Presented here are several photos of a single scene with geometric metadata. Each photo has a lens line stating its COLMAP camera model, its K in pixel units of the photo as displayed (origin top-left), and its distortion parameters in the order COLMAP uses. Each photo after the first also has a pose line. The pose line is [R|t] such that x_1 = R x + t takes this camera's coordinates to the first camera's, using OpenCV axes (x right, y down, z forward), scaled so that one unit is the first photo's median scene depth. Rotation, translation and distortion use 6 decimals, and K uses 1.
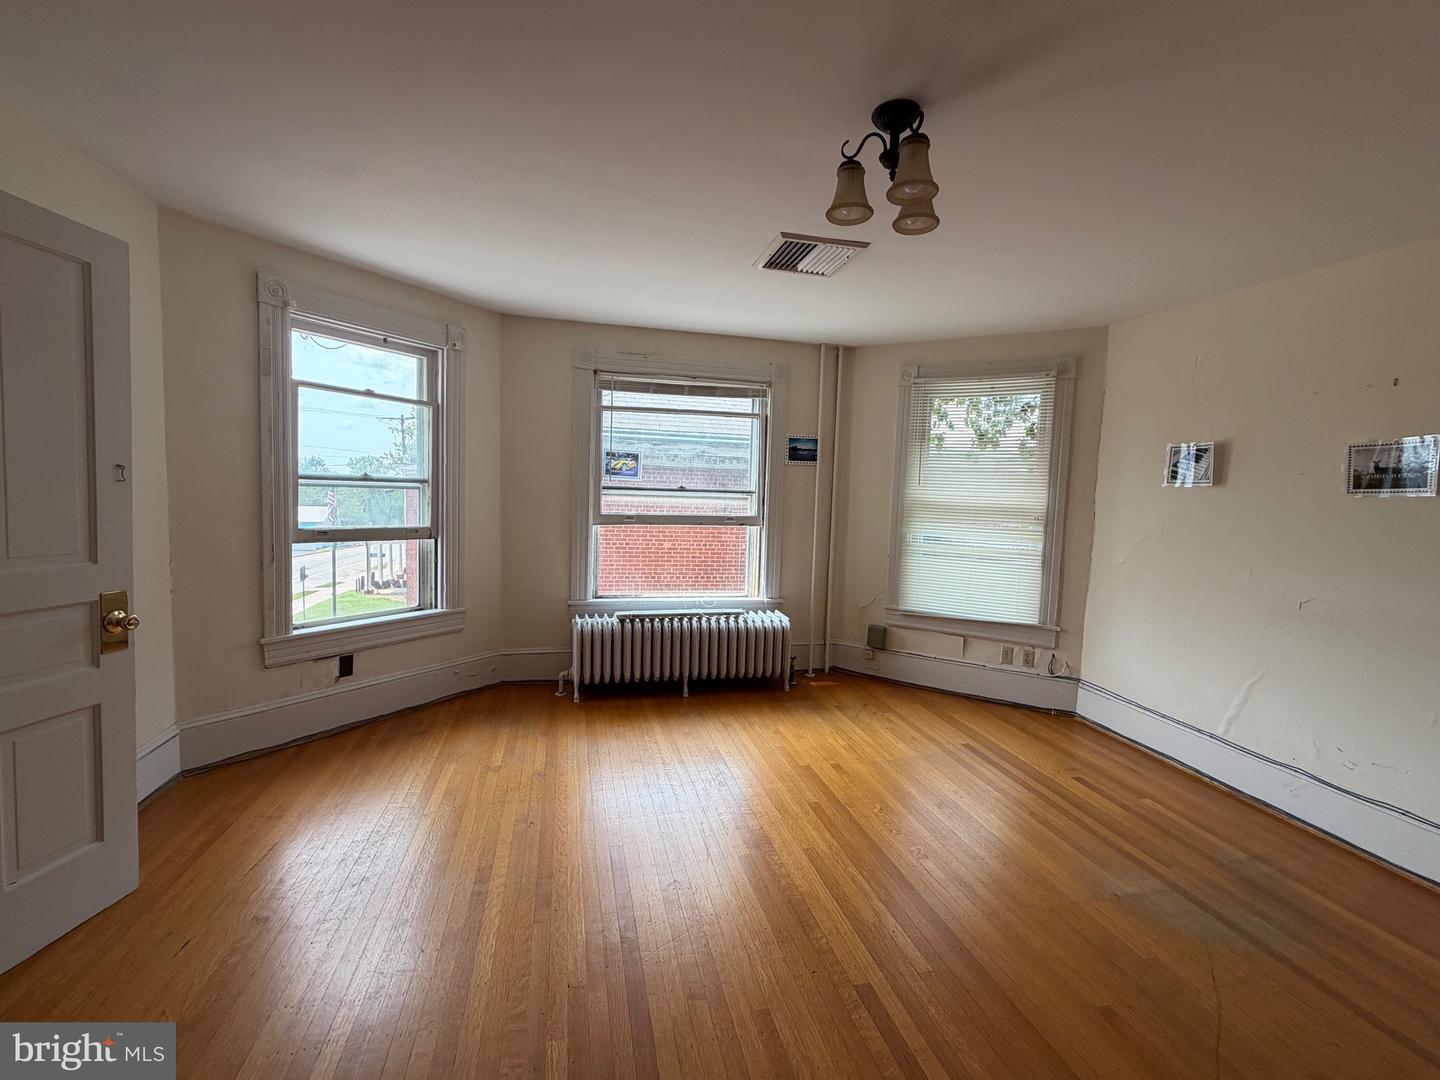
lens RADIAL K [[629.7, 0, 721.8], [0, 629.7, 539.8], [0, 0, 1]] dist [0.000499, 0.000299]
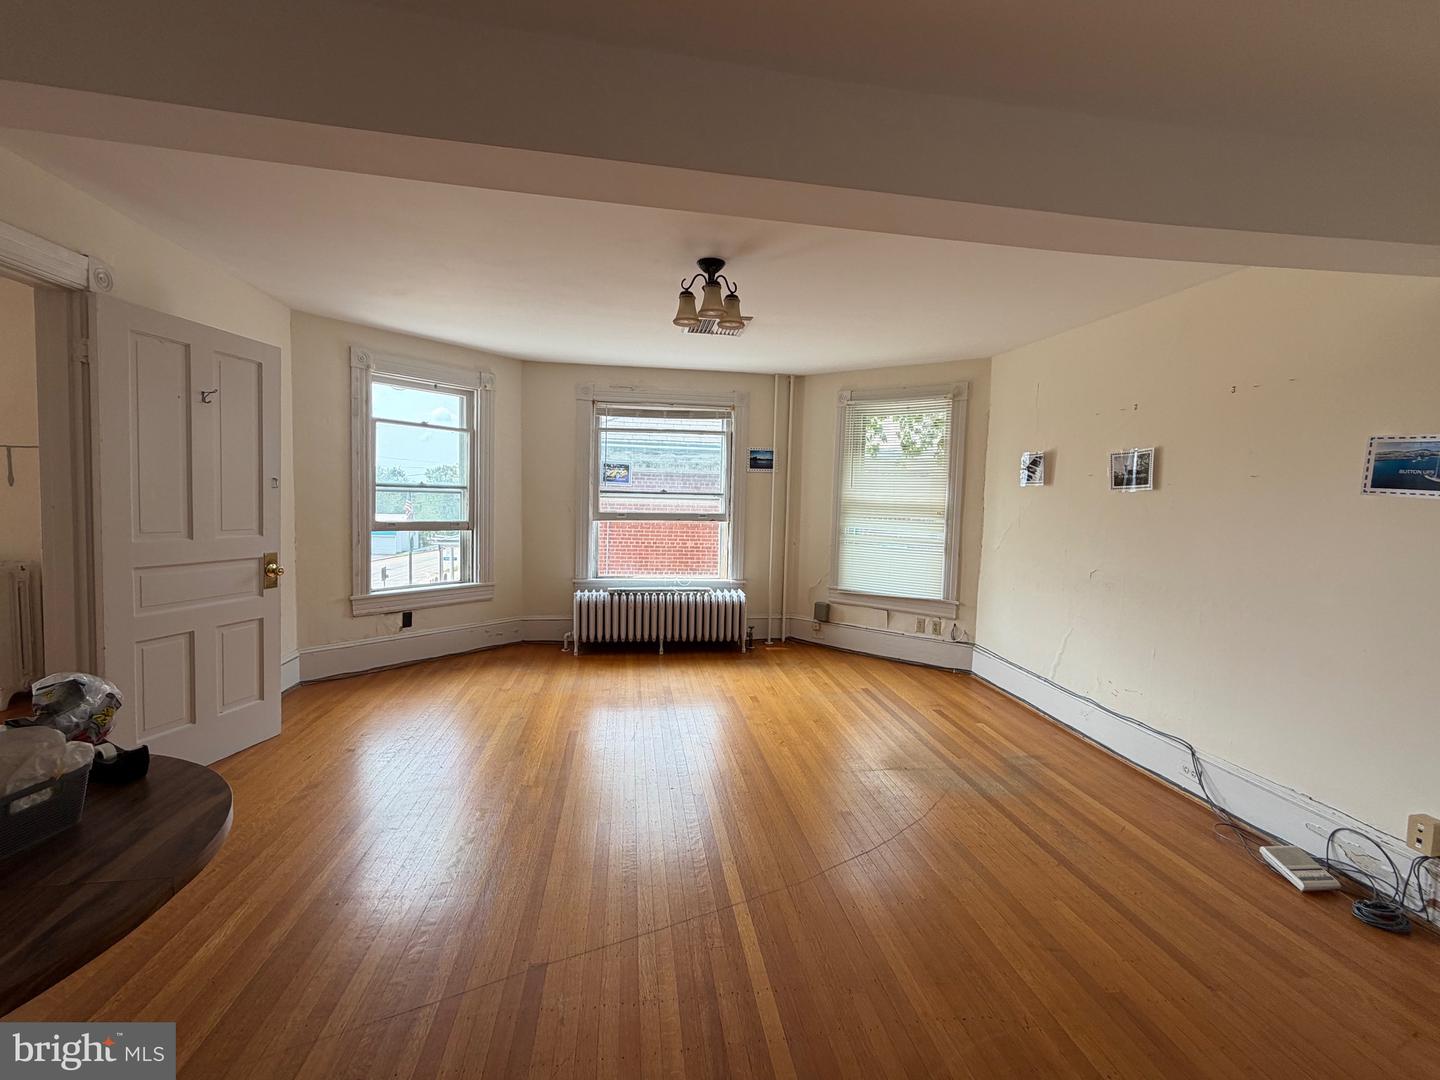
lens RADIAL K [[629.7, 0, 718.0], [0, 629.7, 537.7], [0, 0, 1]] dist [0.000499, 0.000299]
pose [[0.994984, -0.001075, -0.100026, 0.201477], [-0.000255, 0.999912, -0.013276, 0.032227], [0.100031, 0.013234, 0.994896, -0.283650]]
